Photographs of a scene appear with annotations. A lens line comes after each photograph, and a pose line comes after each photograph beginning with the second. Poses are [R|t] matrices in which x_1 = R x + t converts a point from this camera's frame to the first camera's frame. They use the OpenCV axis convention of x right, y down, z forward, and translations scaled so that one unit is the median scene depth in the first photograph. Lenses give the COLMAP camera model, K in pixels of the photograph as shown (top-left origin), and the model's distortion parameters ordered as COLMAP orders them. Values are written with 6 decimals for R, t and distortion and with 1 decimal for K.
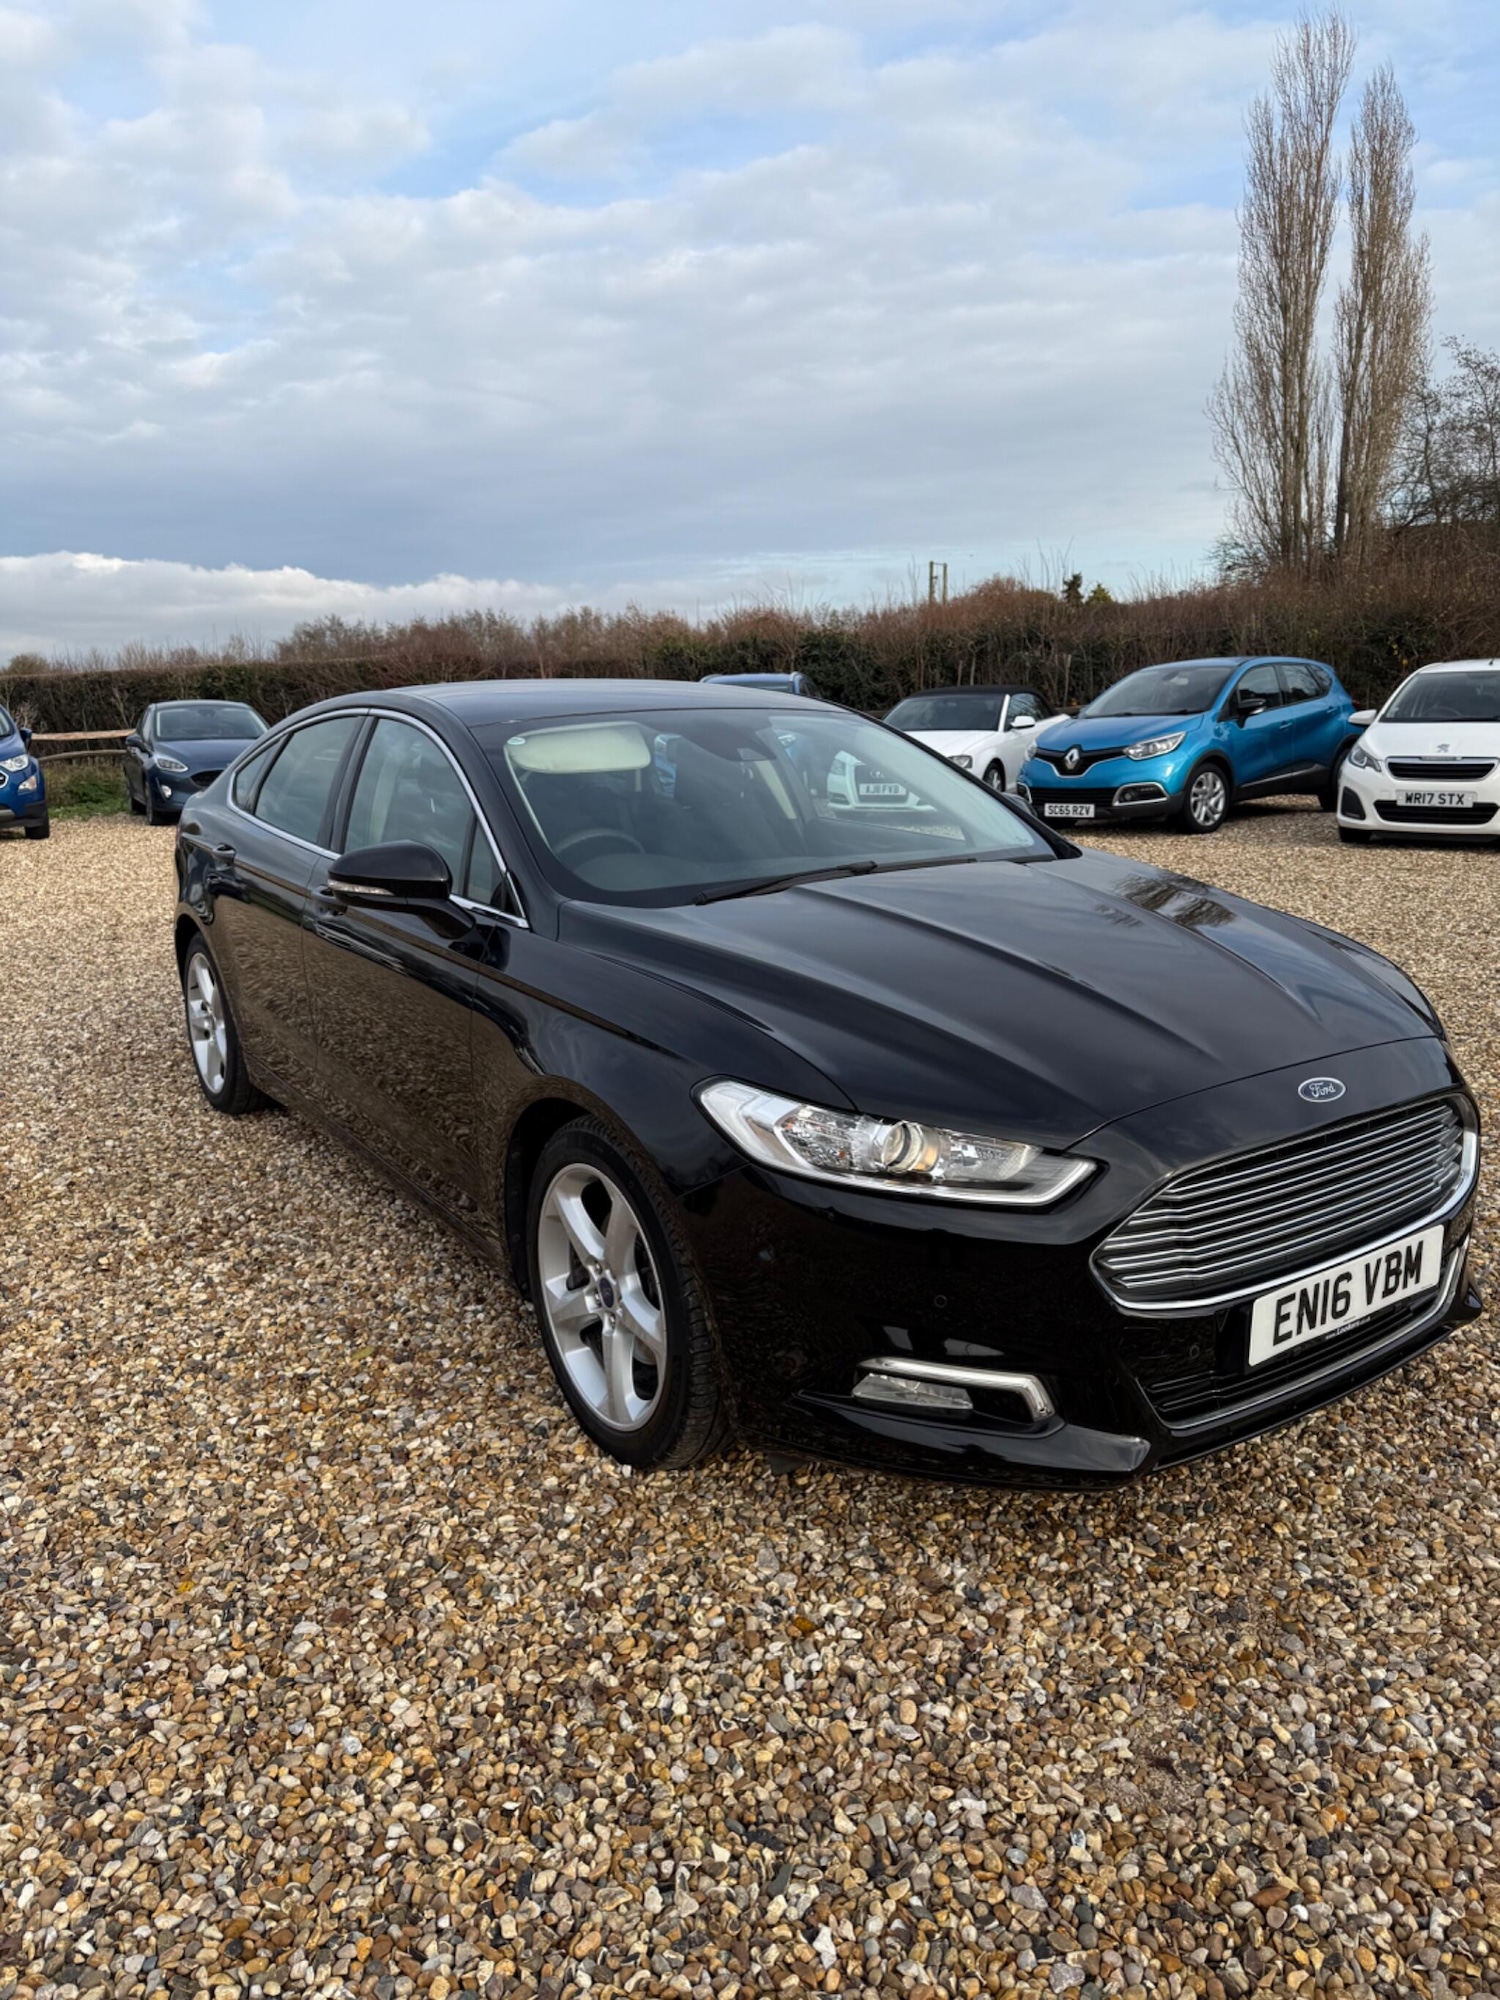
lens RADIAL K [[1547.0, 0, 779.2], [0, 1547.0, 979.3], [0, 0, 1]] dist [0.032355, -0.046651]
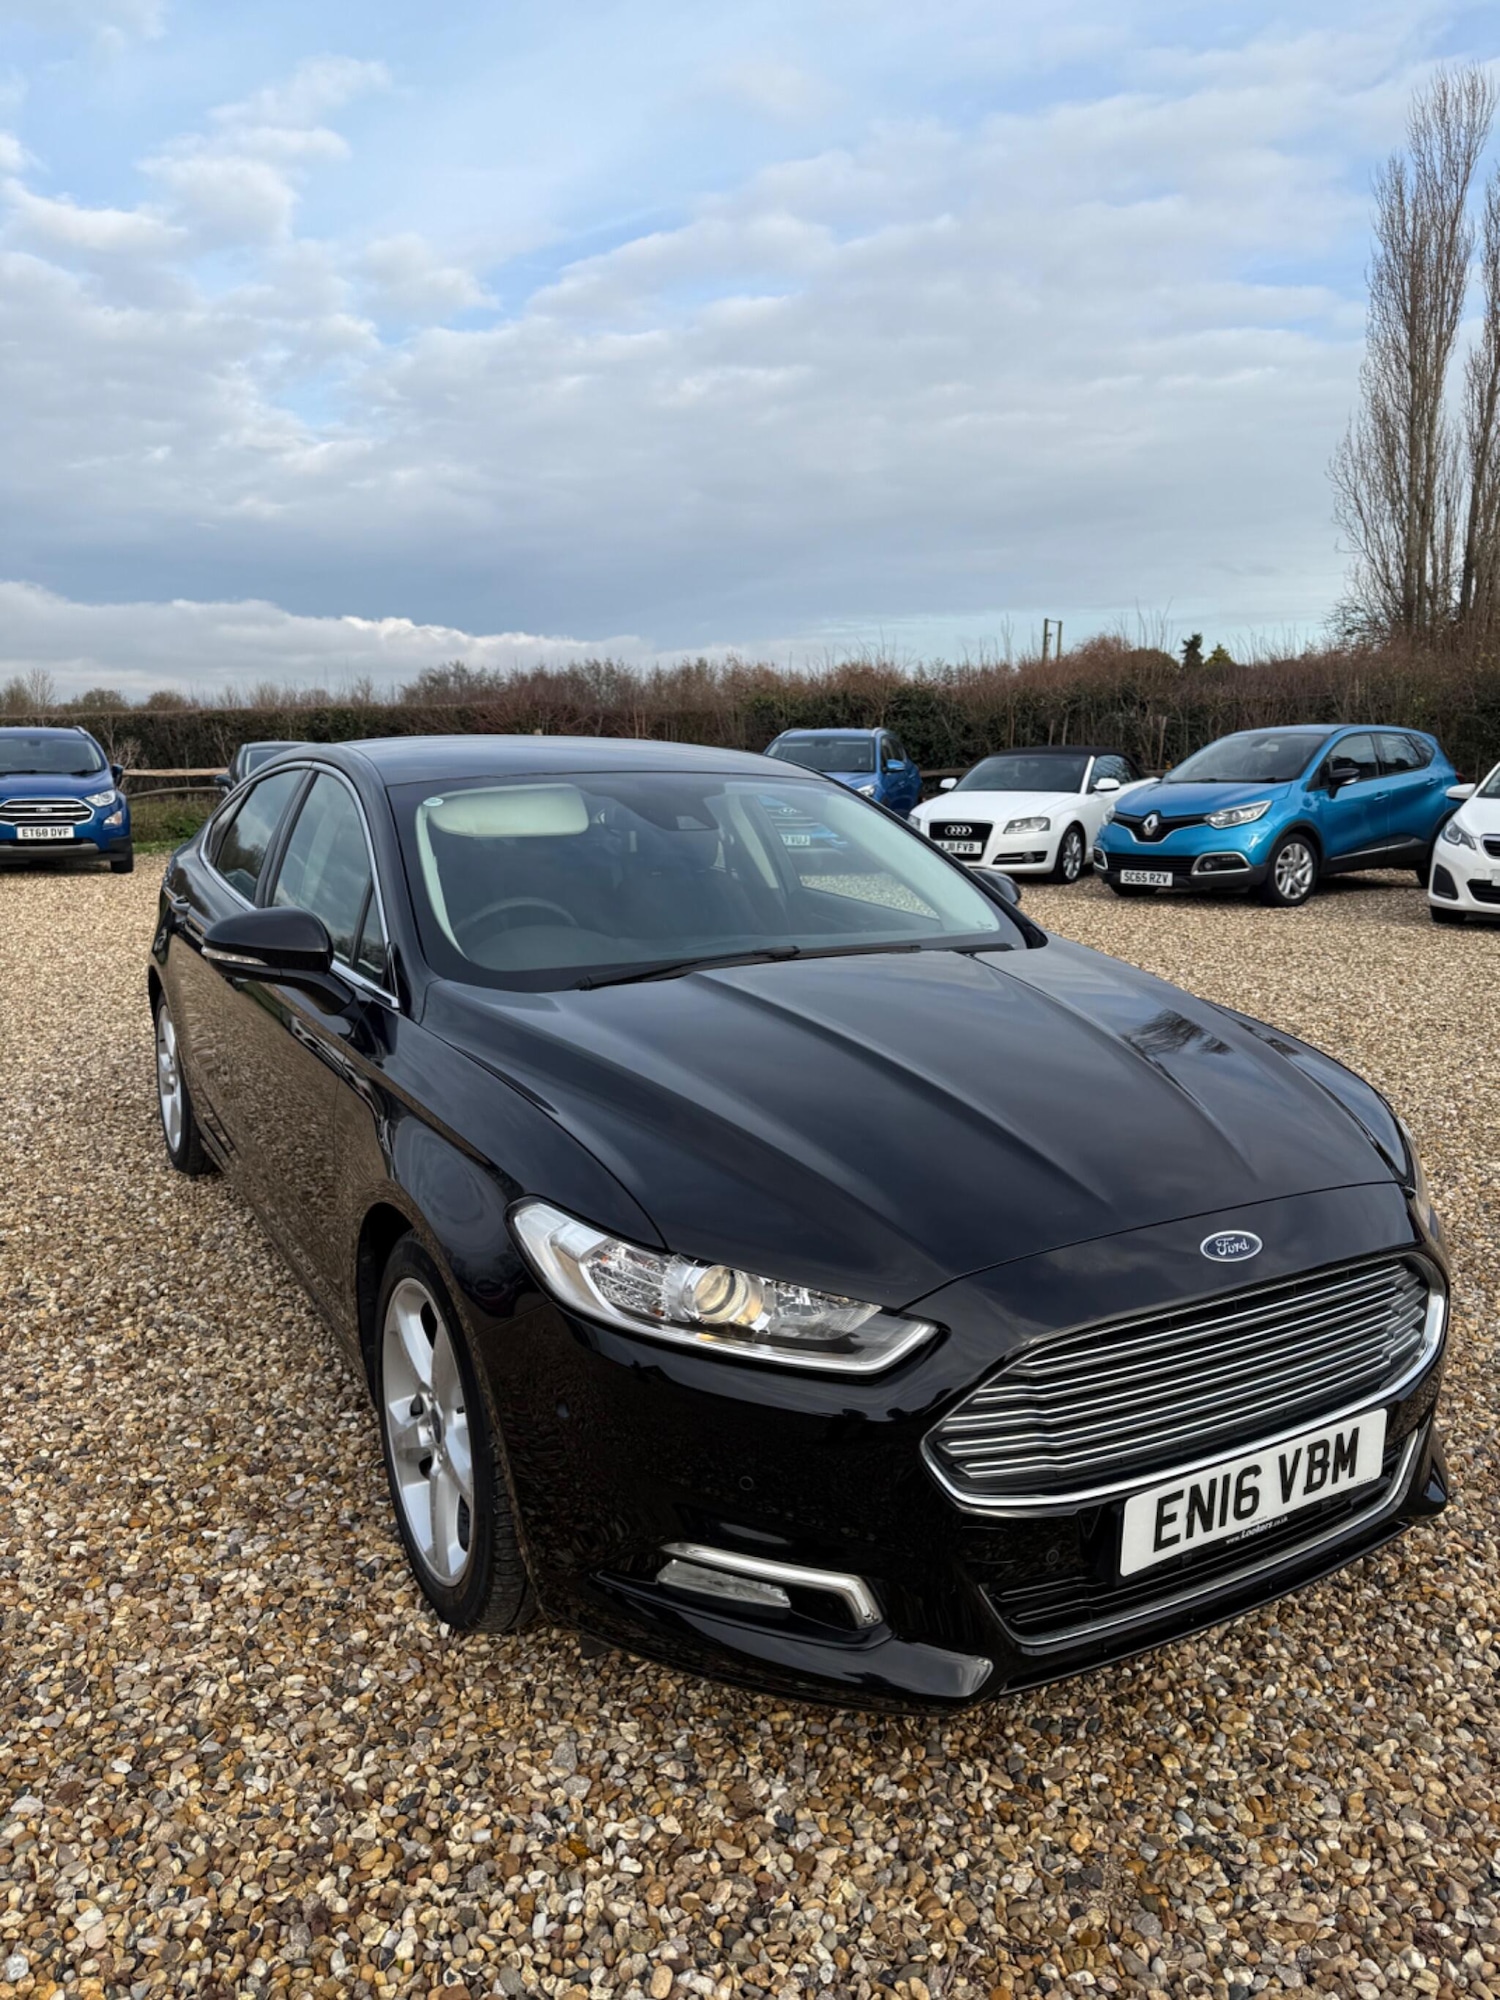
lens RADIAL K [[1548.1, 0, 768.7], [0, 1548.1, 975.5], [0, 0, 1]] dist [0.007175, -0.005238]
pose [[0.996122, 0.037317, -0.079676, 0.153754], [-0.040009, 0.998672, -0.032466, -0.038297], [0.078359, 0.035528, 0.996292, 0.124186]]
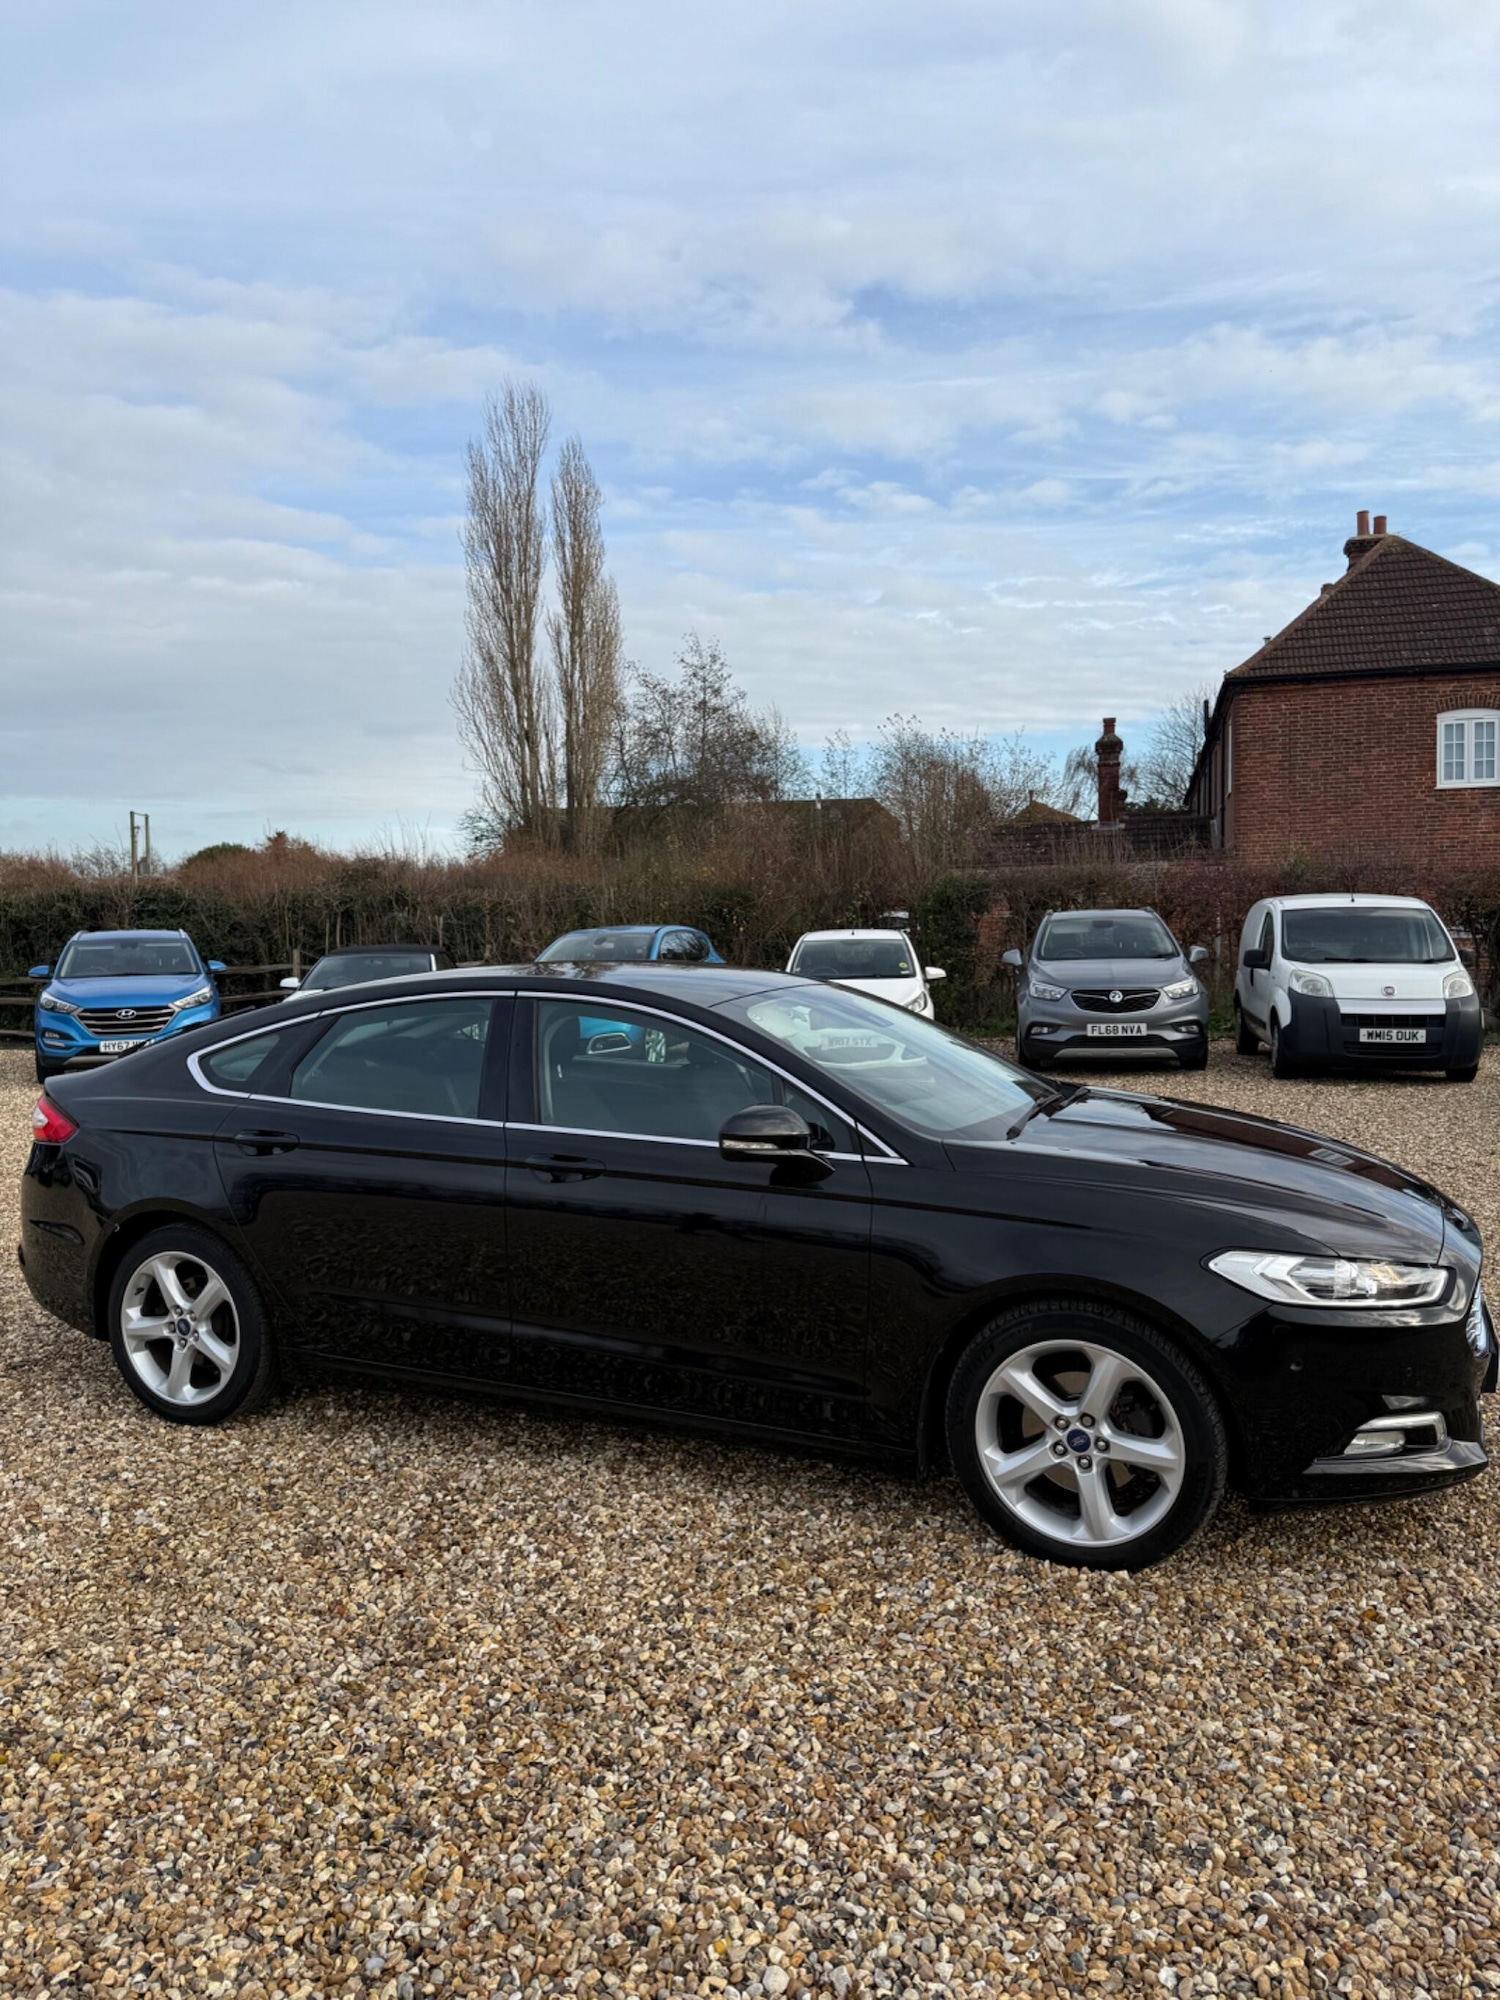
lens RADIAL K [[1532.1, 0, 810.4], [0, 1532.1, 1000.2], [0, 0, 1]] dist [0.017286, -0.018191]
pose [[0.840947, -0.001546, 0.541115, -1.130177], [0.081045, 0.989076, -0.123125, -0.024563], [-0.535014, 0.147397, 0.831886, -0.051926]]
